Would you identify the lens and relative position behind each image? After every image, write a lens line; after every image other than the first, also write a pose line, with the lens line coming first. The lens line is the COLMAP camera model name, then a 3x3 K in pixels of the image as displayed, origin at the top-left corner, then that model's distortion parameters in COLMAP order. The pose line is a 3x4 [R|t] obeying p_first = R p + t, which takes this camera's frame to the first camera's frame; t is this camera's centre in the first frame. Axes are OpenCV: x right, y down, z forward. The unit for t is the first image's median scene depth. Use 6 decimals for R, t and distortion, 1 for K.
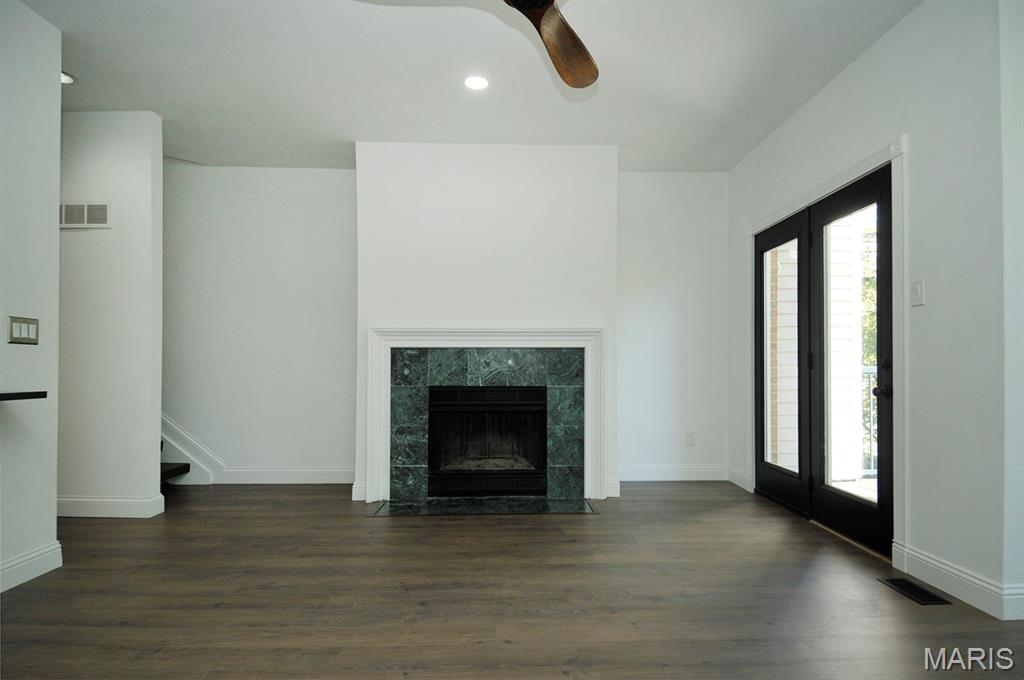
lens RADIAL K [[535.1, 0, 514.9], [0, 535.1, 355.9], [0, 0, 1]] dist [0.068497, -0.062917]
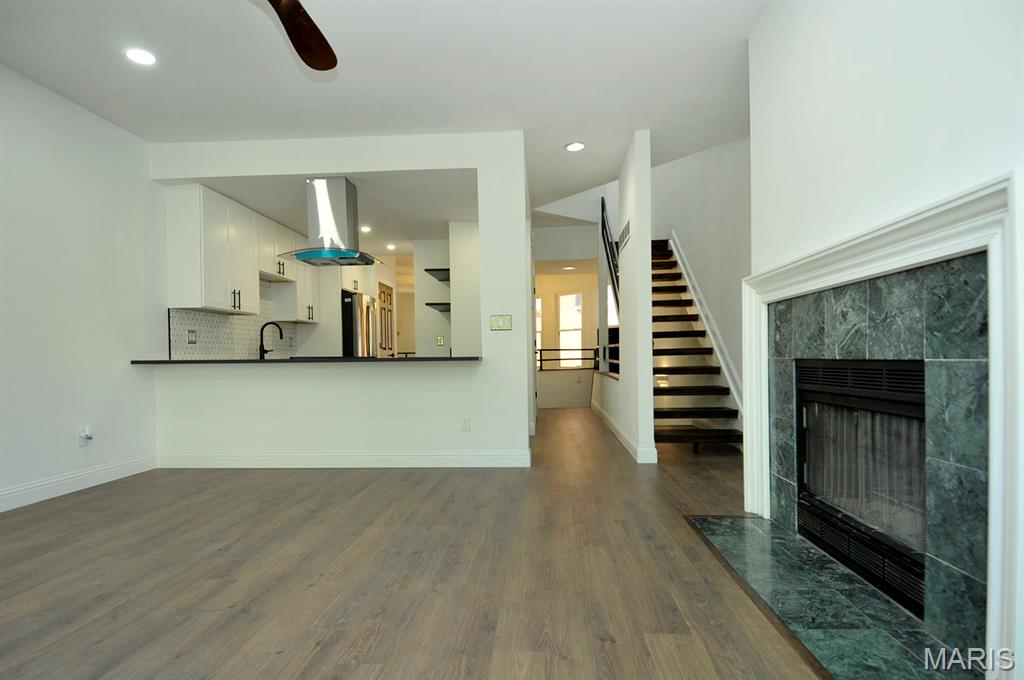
lens RADIAL K [[535.1, 0, 514.9], [0, 535.1, 355.9], [0, 0, 1]] dist [0.068497, -0.062917]
pose [[-0.079847, -0.001785, -0.996806, 0.532139], [0.042533, 0.999082, -0.005196, 0.045490], [0.995899, -0.042812, -0.079697, 0.773260]]
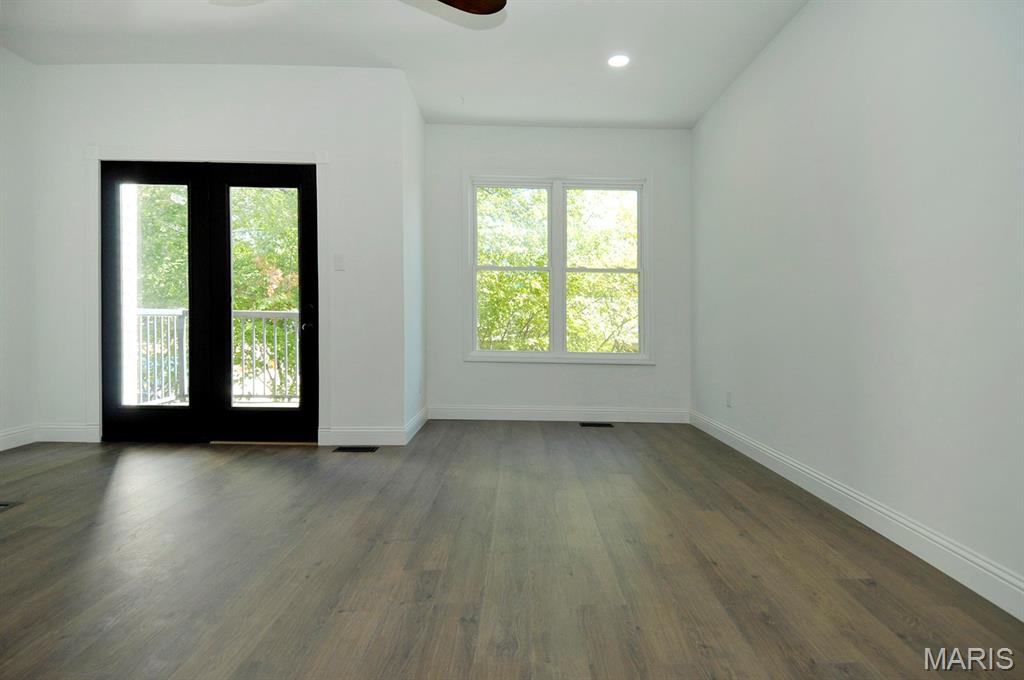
lens RADIAL K [[535.1, 0, 514.9], [0, 535.1, 355.9], [0, 0, 1]] dist [0.068497, -0.062917]
pose [[0.022090, -0.052360, 0.998384, -0.518950], [-0.038685, 0.997835, 0.053188, 0.032101], [-0.999007, -0.039798, 0.020016, 0.317288]]
